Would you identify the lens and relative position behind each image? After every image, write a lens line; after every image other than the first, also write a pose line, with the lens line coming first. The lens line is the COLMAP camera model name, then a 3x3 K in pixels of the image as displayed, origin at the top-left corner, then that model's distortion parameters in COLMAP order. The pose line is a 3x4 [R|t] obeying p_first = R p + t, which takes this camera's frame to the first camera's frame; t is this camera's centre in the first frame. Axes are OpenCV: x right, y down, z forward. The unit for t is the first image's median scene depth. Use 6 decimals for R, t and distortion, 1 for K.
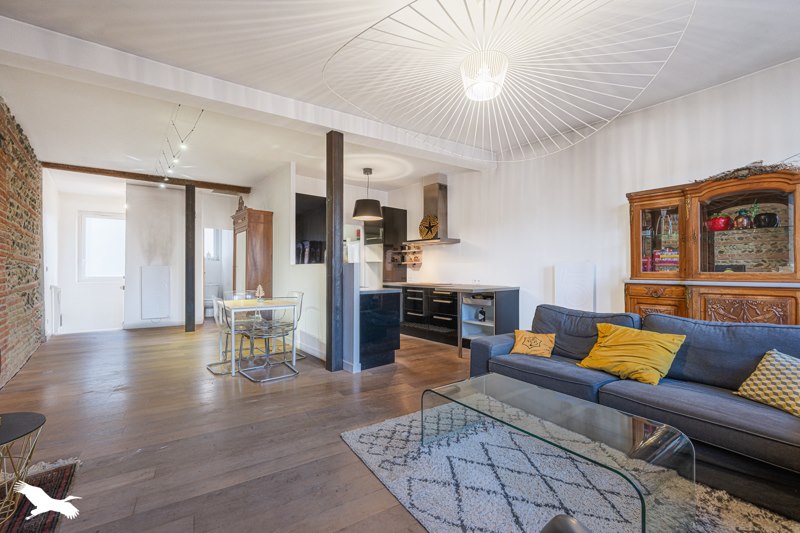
lens RADIAL K [[339.8, 0, 404.3], [0, 339.8, 268.0], [0, 0, 1]] dist [0.000582, 0.000011]
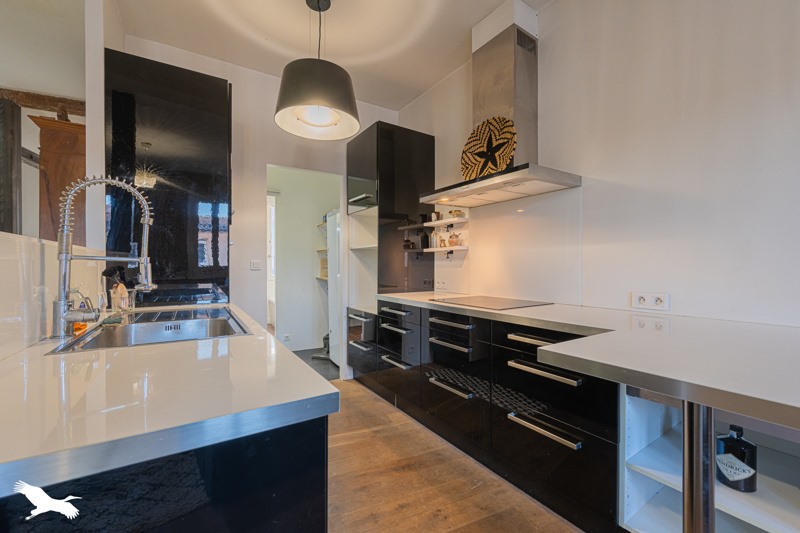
lens RADIAL K [[339.8, 0, 404.3], [0, 339.8, 268.0], [0, 0, 1]] dist [0.000582, 0.000011]
pose [[0.992496, 0.001910, -0.122261, 0.024090], [-0.000322, 0.999915, 0.013007, 0.003806], [0.122276, -0.012870, 0.992413, 0.551557]]
